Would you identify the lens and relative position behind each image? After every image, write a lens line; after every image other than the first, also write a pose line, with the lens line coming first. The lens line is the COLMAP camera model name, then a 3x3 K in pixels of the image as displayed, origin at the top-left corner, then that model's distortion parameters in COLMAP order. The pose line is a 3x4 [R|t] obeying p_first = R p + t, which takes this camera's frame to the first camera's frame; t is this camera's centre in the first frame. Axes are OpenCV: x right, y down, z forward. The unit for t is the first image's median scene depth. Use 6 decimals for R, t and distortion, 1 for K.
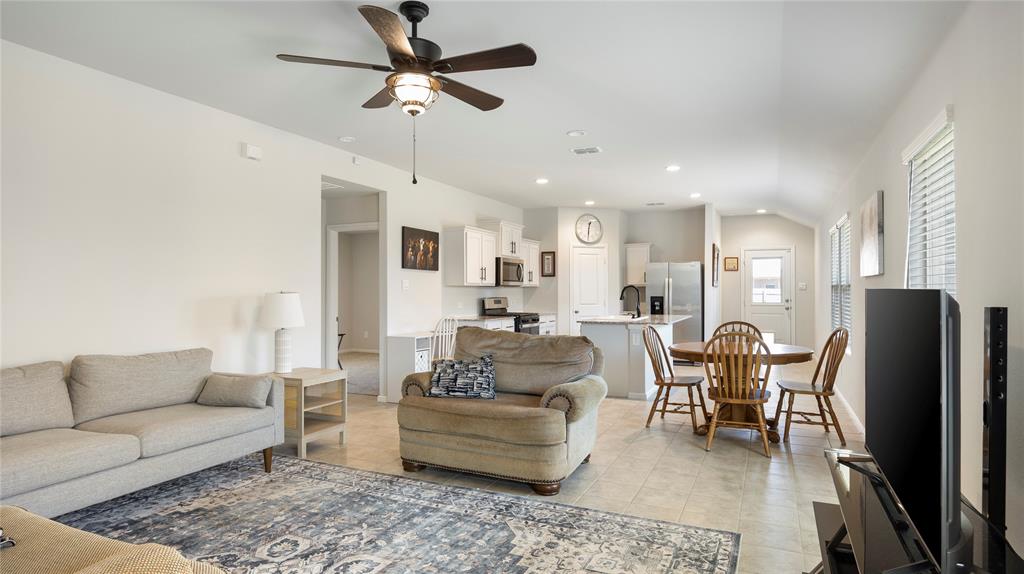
lens RADIAL K [[550.6, 0, 511.7], [0, 550.6, 287.2], [0, 0, 1]] dist [-0.004097, -0.000314]
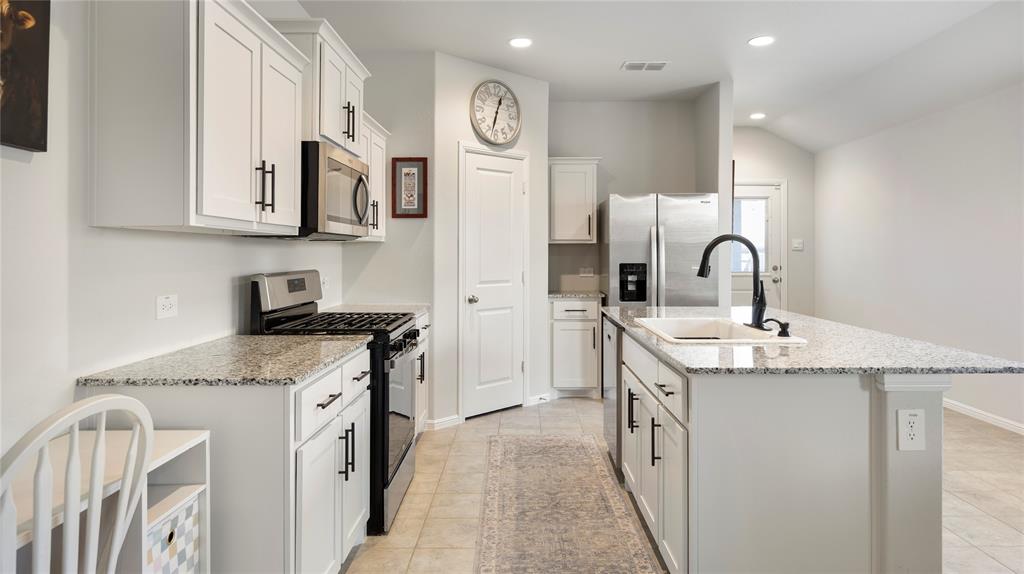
lens RADIAL K [[619.4, 0, 521.5], [0, 619.4, 244.3], [0, 0, 1]] dist [-0.002585, -0.000802]
pose [[0.907154, 0.005504, 0.420763, -0.055409], [-0.002043, 0.999960, -0.008675, 0.004699], [-0.420794, 0.007010, 0.907129, 0.566426]]
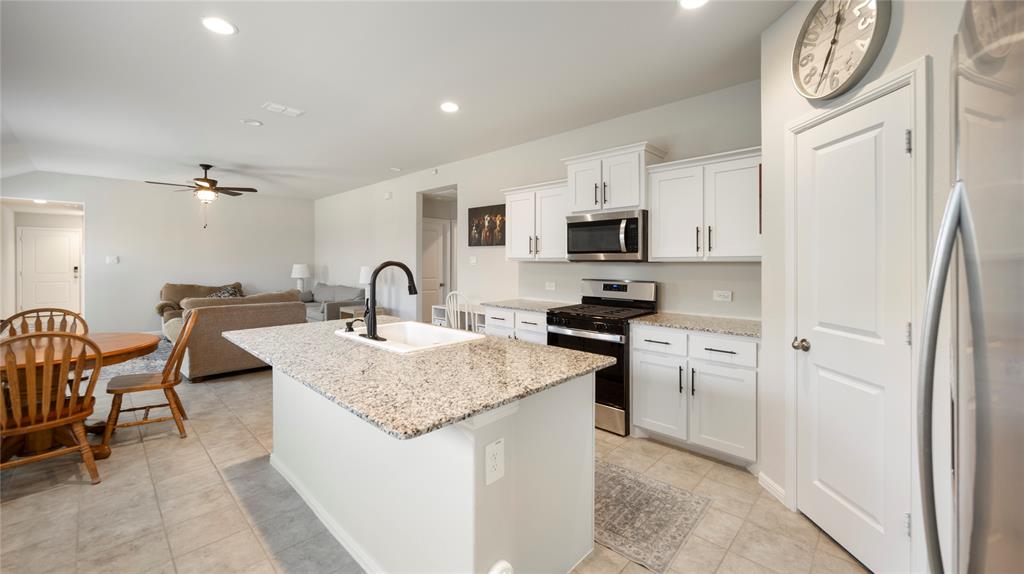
lens RADIAL K [[401.7, 0, 501.7], [0, 401.7, 263.0], [0, 0, 1]] dist [-0.001691, -0.000160]
pose [[-0.340866, 0.005127, -0.940098, 0.393910], [0.004620, 0.999982, 0.003779, -0.002147], [0.940100, -0.003055, -0.340884, 0.963709]]
